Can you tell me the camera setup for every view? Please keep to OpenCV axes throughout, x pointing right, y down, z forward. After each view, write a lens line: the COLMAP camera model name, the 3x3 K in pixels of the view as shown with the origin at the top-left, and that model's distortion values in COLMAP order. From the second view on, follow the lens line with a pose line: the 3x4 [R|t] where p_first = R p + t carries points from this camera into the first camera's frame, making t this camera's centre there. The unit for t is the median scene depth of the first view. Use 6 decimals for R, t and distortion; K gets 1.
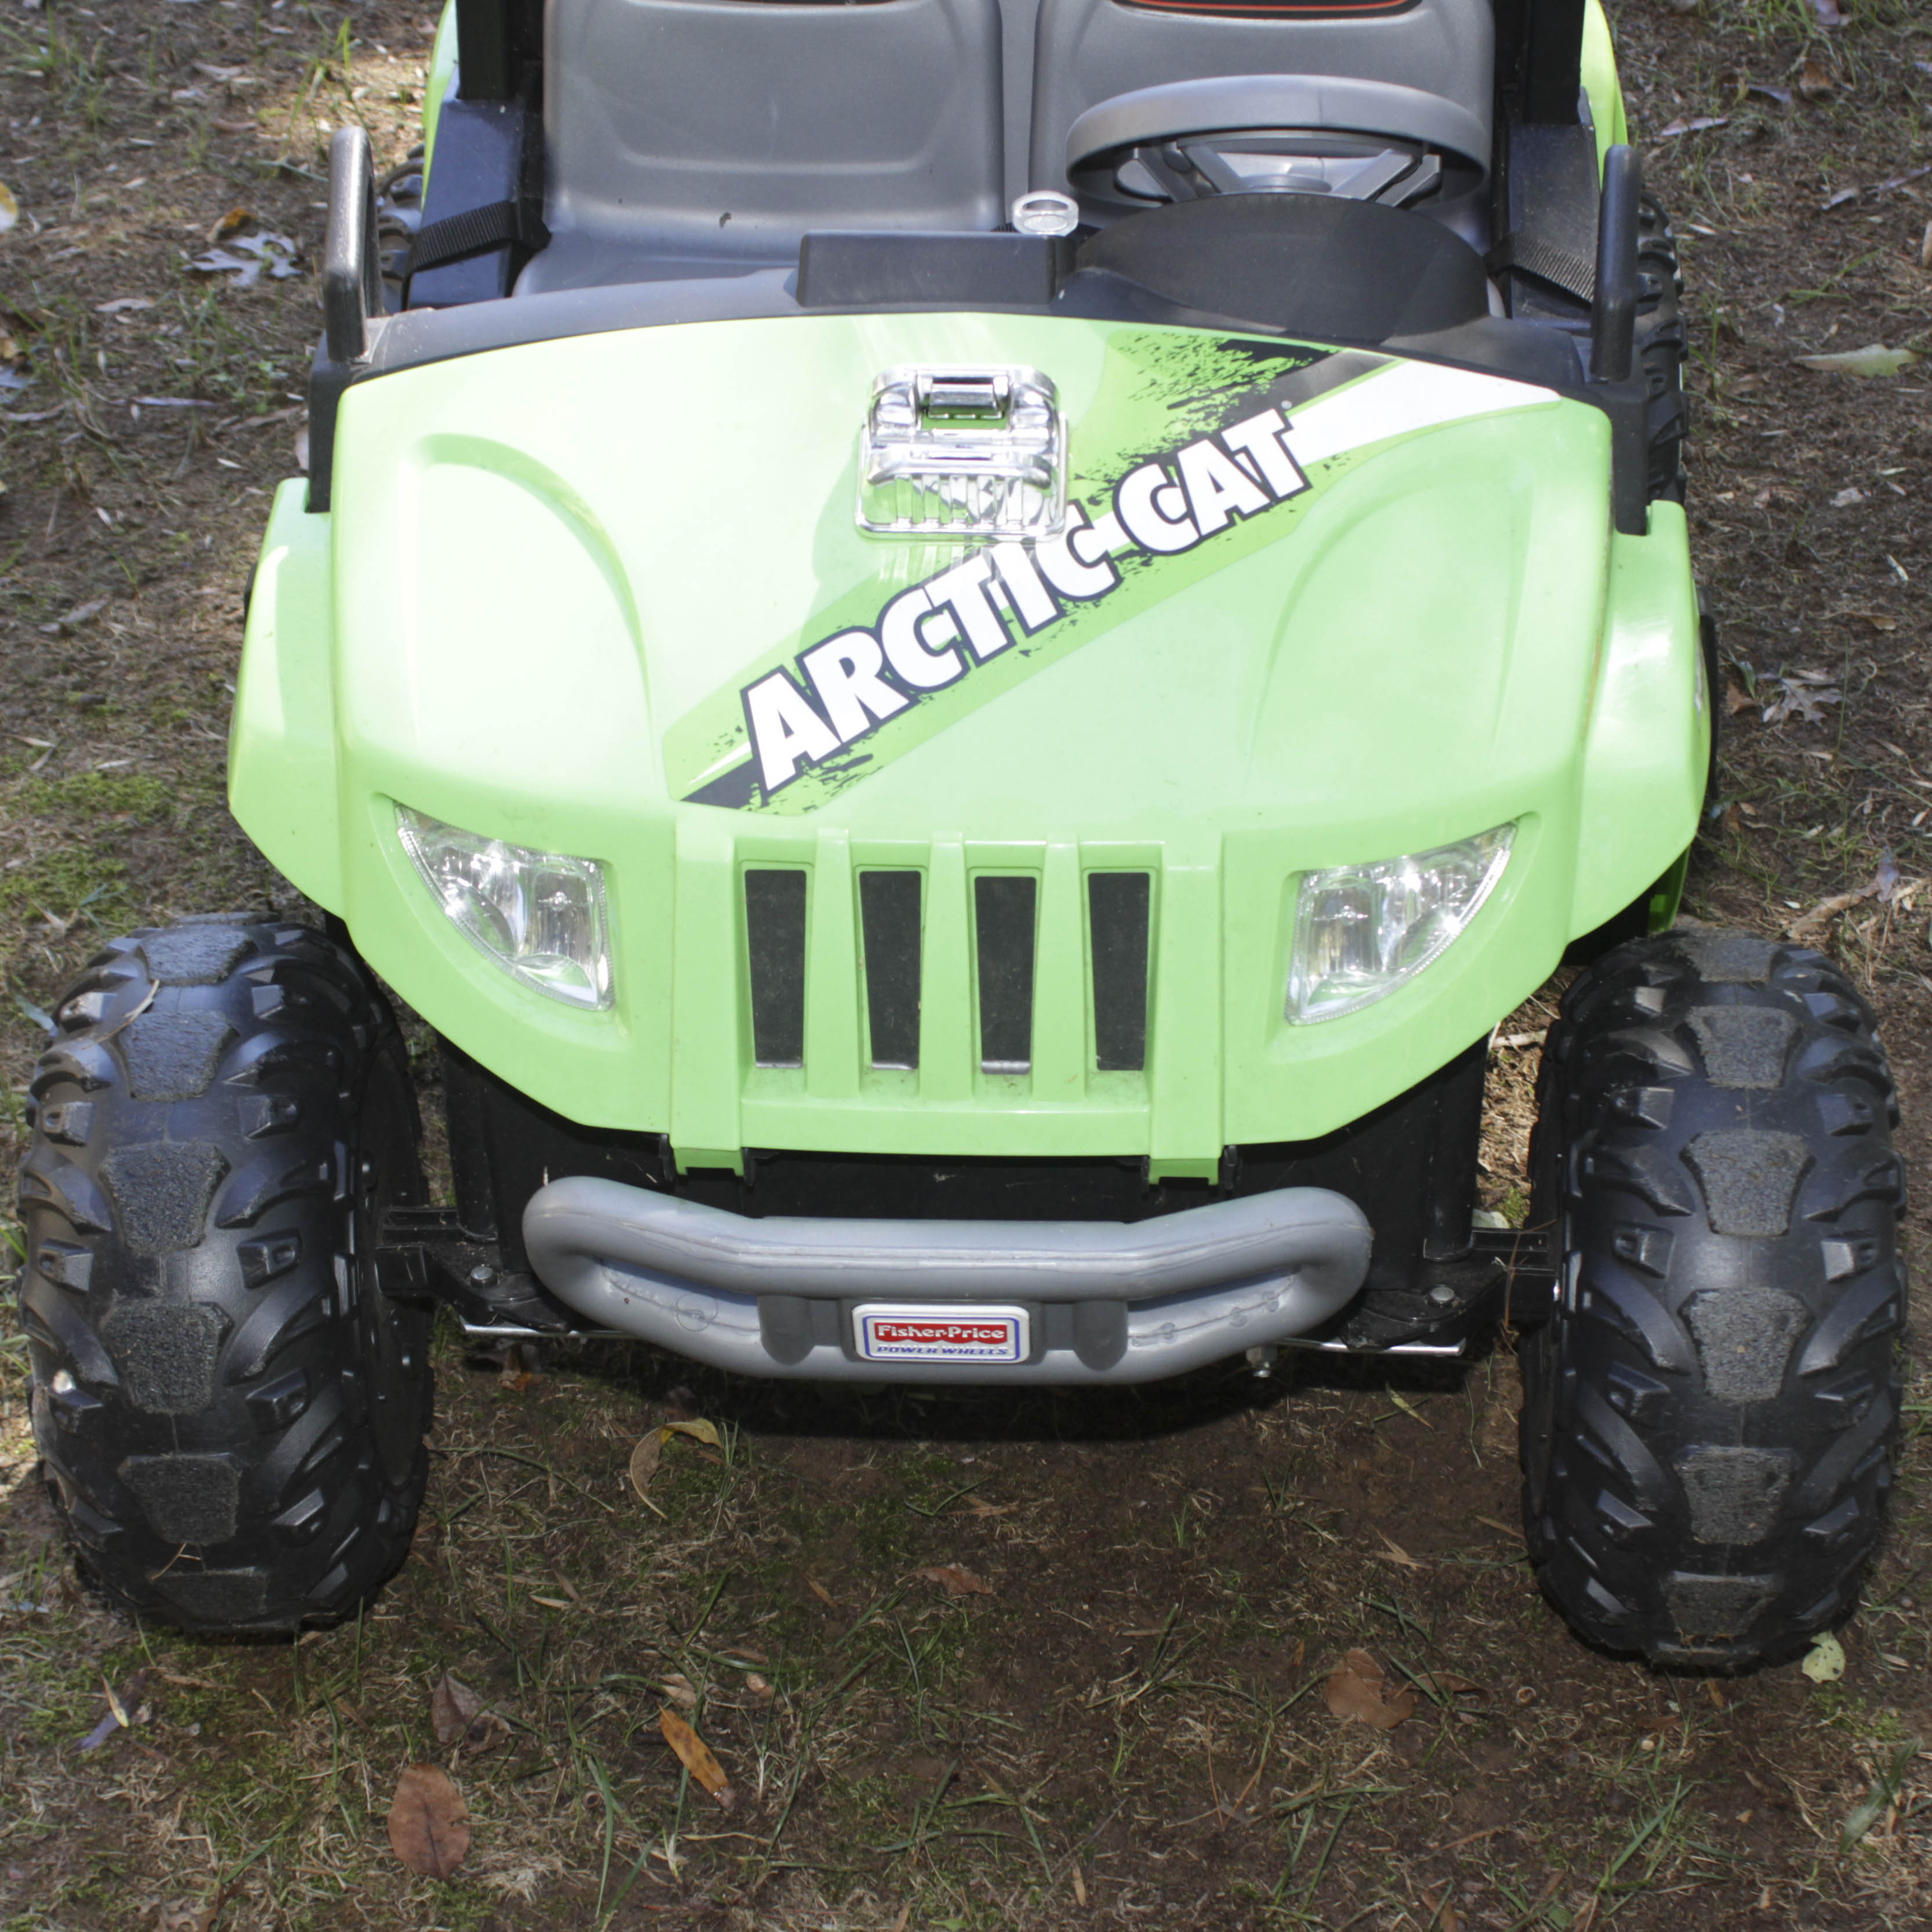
lens RADIAL K [[4068.1, 0, 966.0], [0, 4068.1, 966.0], [0, 0, 1]] dist [-0.394855, 0.052856]
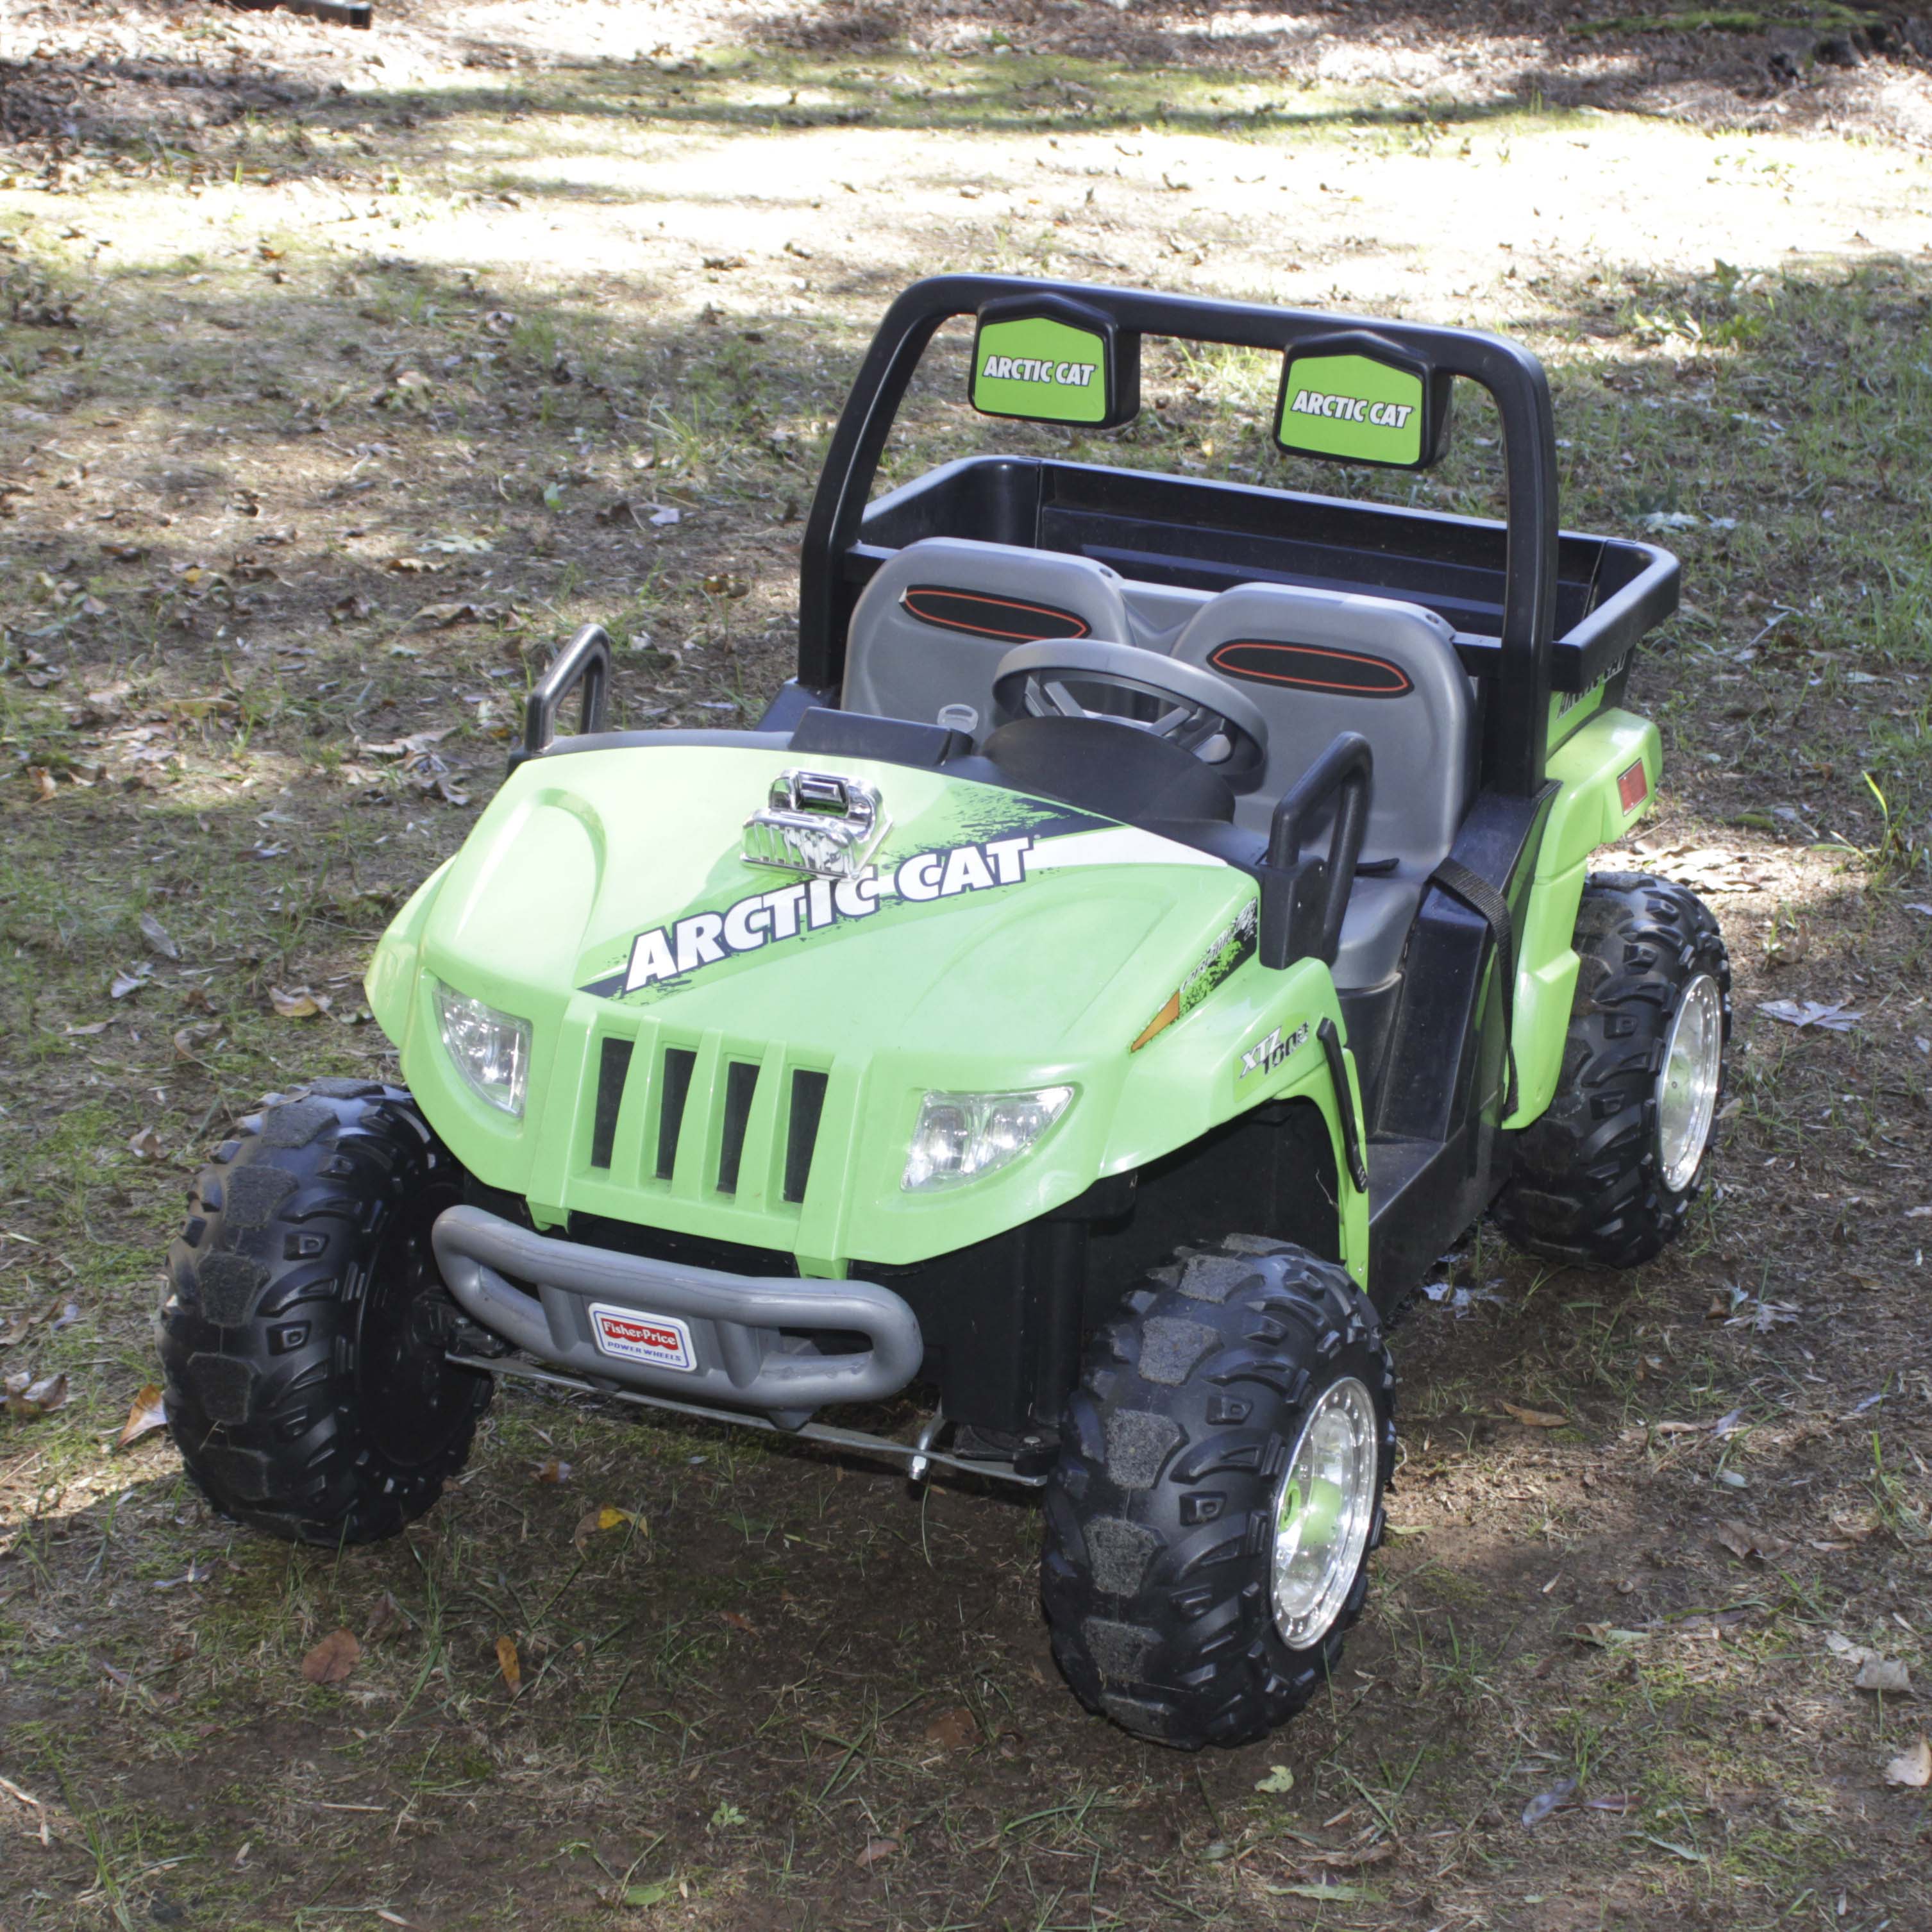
lens RADIAL K [[4068.1, 0, 966.0], [0, 4068.1, 966.0], [0, 0, 1]] dist [-0.394855, 0.052856]
pose [[0.933247, 0.148197, -0.327243, 0.593099], [-0.232626, 0.943460, -0.236154, 0.291763], [0.273743, 0.296515, 0.914955, -0.430693]]
